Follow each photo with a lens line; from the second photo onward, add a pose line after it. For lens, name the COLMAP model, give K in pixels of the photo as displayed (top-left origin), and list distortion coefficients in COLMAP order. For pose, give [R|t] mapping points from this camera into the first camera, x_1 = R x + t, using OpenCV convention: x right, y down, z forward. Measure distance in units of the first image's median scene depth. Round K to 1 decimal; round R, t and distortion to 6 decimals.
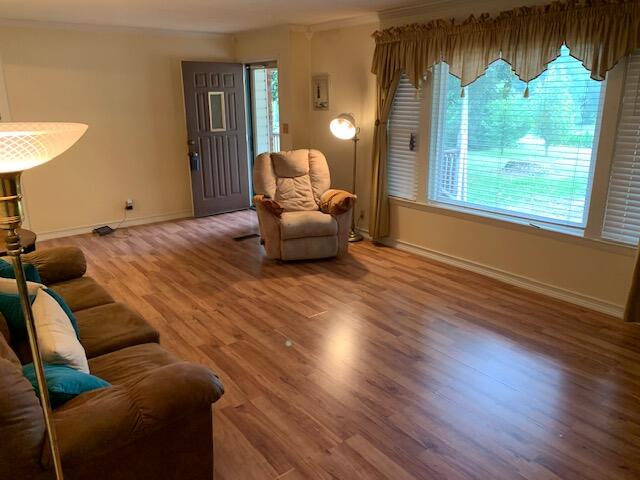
lens RADIAL K [[493.1, 0, 320.0], [0, 493.1, 240.0], [0, 0, 1]] dist [0.055843, -0.098937]
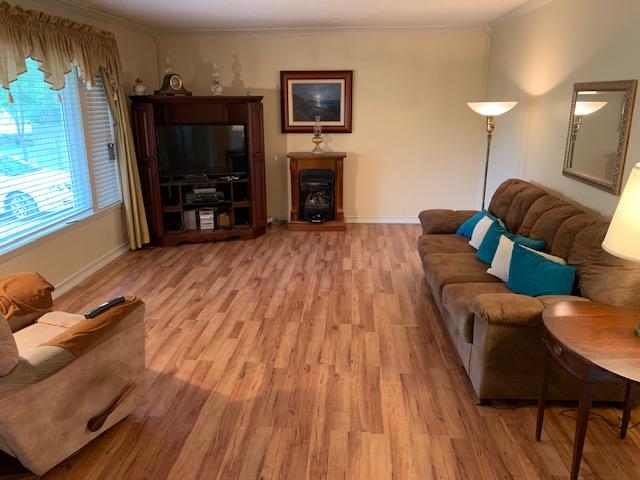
lens RADIAL K [[493.1, 0, 320.0], [0, 493.1, 240.0], [0, 0, 1]] dist [0.055843, -0.098937]
pose [[-0.749238, -0.169736, 0.640182, -0.677655], [0.199407, 0.863938, 0.462438, -0.394612], [-0.631569, 0.474132, -0.613448, 1.371300]]
